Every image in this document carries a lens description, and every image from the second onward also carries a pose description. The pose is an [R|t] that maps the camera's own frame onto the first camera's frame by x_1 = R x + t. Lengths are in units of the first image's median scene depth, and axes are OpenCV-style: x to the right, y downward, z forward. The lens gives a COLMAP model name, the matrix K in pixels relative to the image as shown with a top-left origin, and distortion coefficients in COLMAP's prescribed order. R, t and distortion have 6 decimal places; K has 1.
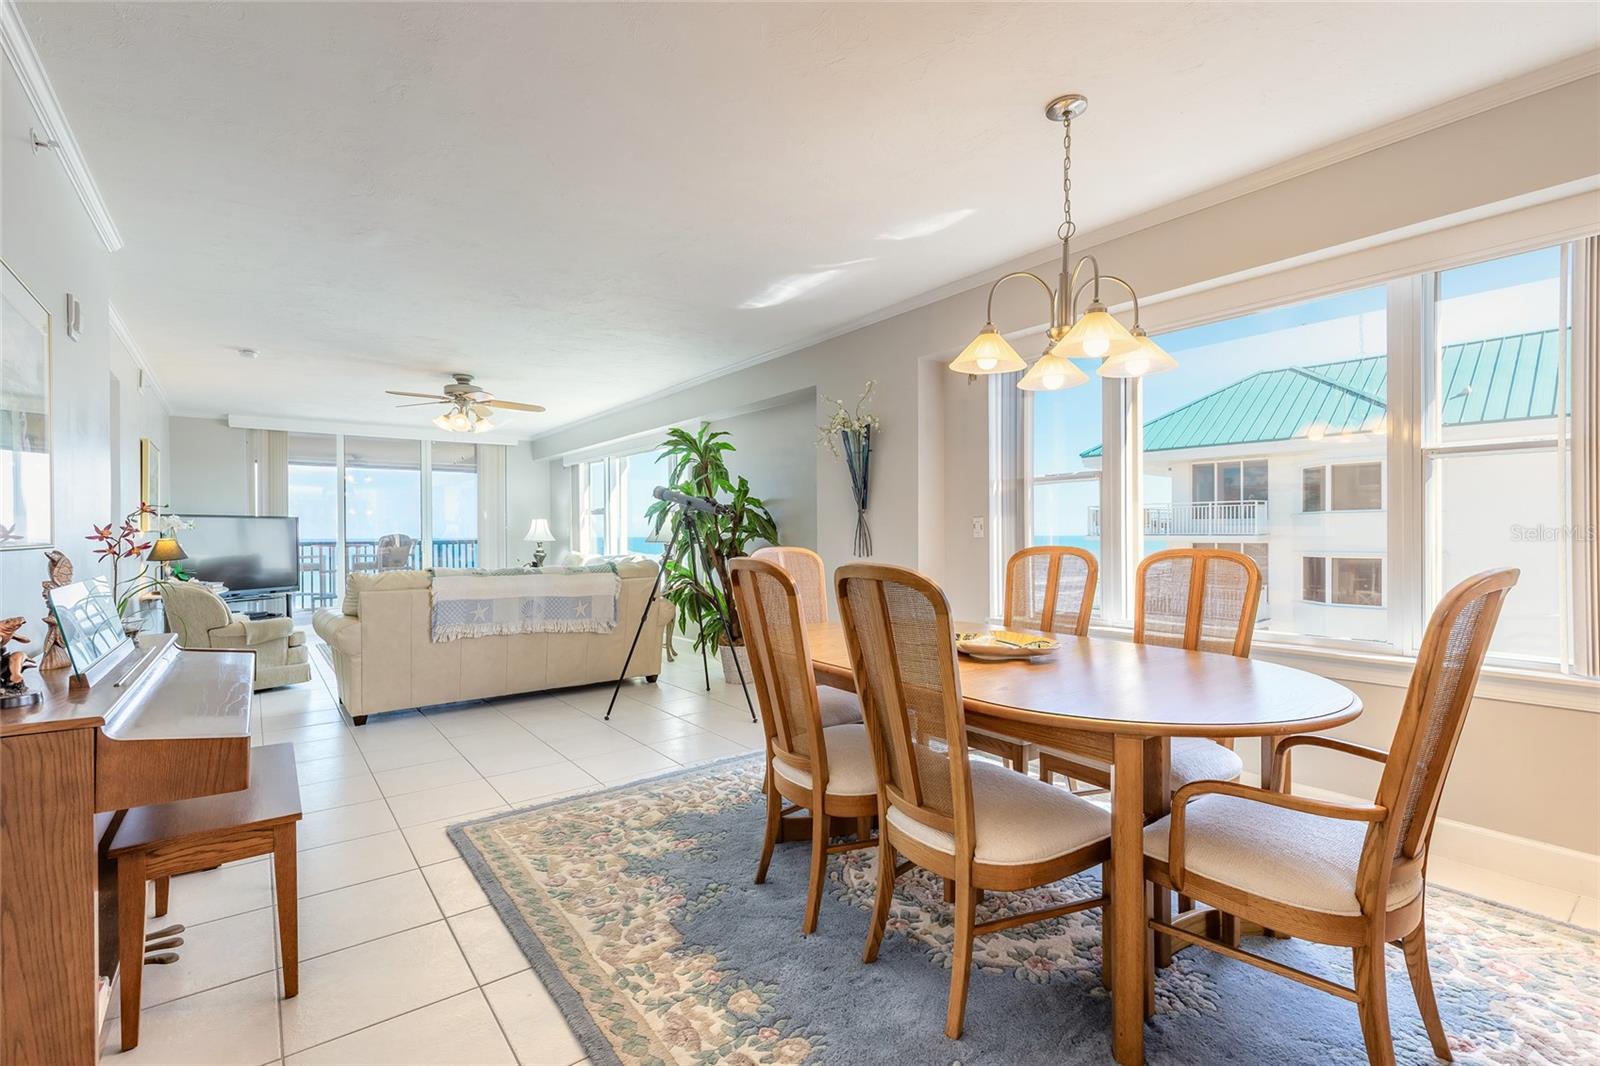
lens RADIAL K [[724.1, 0, 800.4], [0, 724.1, 536.7], [0, 0, 1]] dist [0.001976, 0.000301]
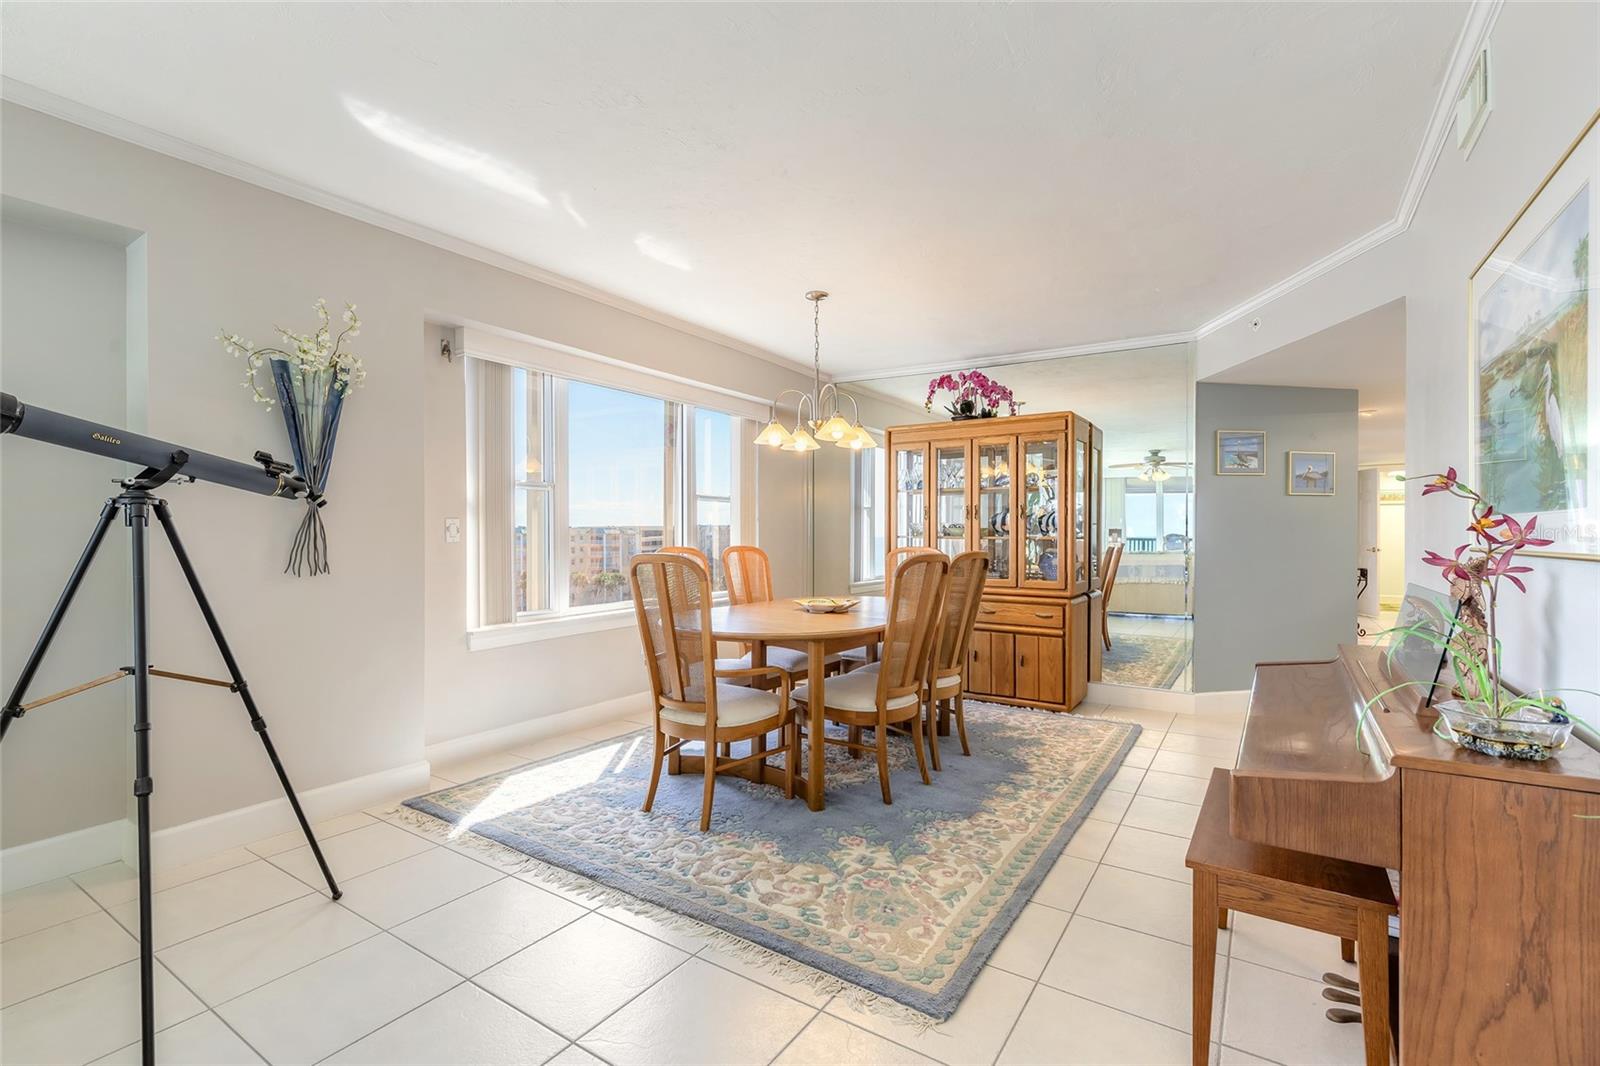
lens RADIAL K [[724.1, 0, 800.4], [0, 724.1, 536.7], [0, 0, 1]] dist [0.001976, 0.000301]
pose [[-0.339902, 0.003705, 0.940453, -1.082476], [0.008456, 0.999964, -0.000883, -0.002586], [-0.940423, 0.007652, -0.339921, 1.398166]]
